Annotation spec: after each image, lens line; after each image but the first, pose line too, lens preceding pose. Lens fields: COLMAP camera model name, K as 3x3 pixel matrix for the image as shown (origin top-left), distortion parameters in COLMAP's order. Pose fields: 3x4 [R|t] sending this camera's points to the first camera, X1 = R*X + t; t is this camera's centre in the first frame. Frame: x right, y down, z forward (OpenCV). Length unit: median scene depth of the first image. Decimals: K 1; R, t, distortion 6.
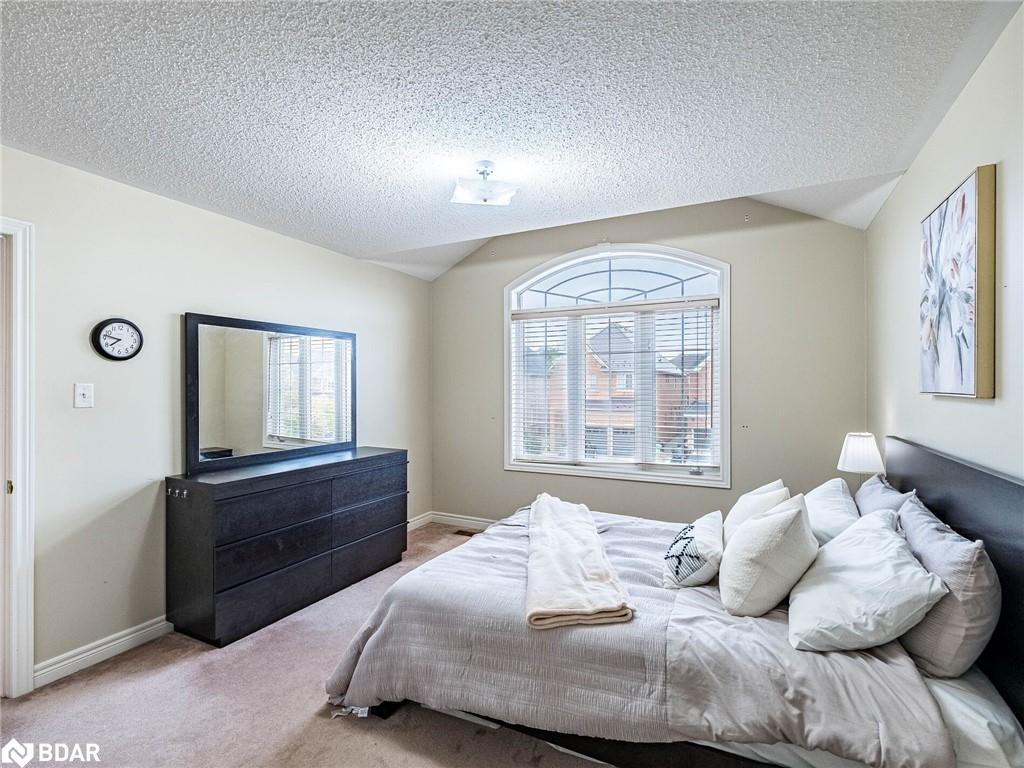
lens RADIAL K [[474.4, 0, 514.3], [0, 474.4, 389.0], [0, 0, 1]] dist [0.000305, 0.000448]
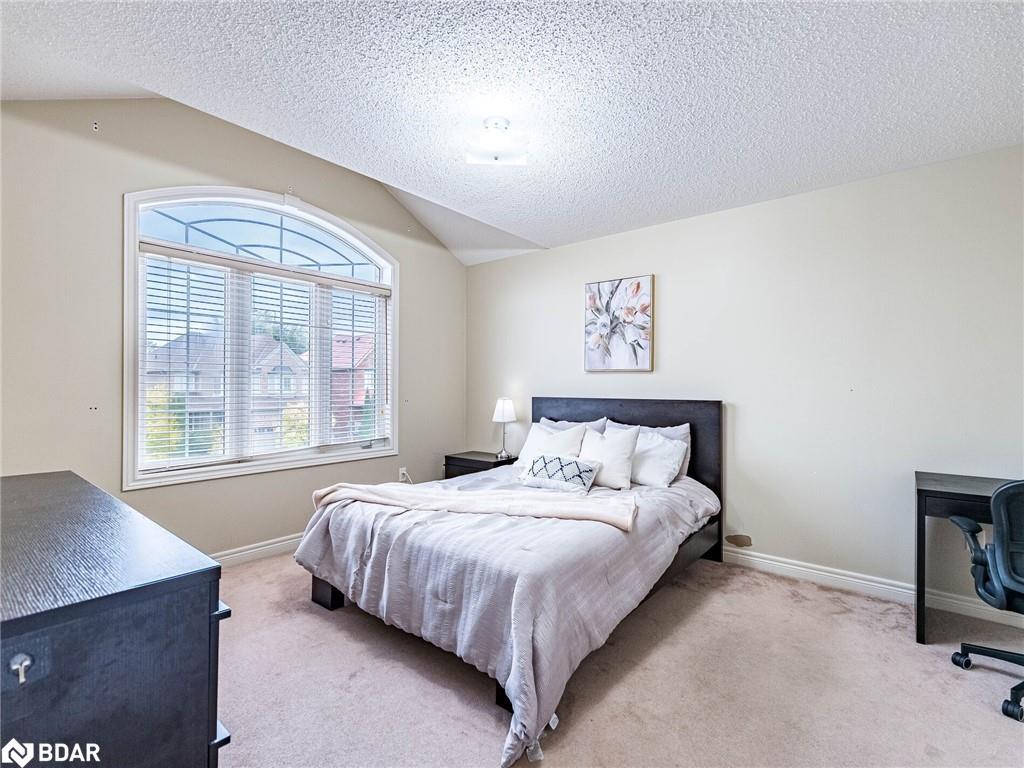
lens RADIAL K [[474.4, 0, 508.8], [0, 474.4, 384.5], [0, 0, 1]] dist [0.000305, 0.000448]
pose [[0.240335, 0.002456, 0.970687, -0.583129], [-0.003925, 0.999991, -0.001558, 0.036845], [-0.970682, -0.003436, 0.240342, 0.432477]]
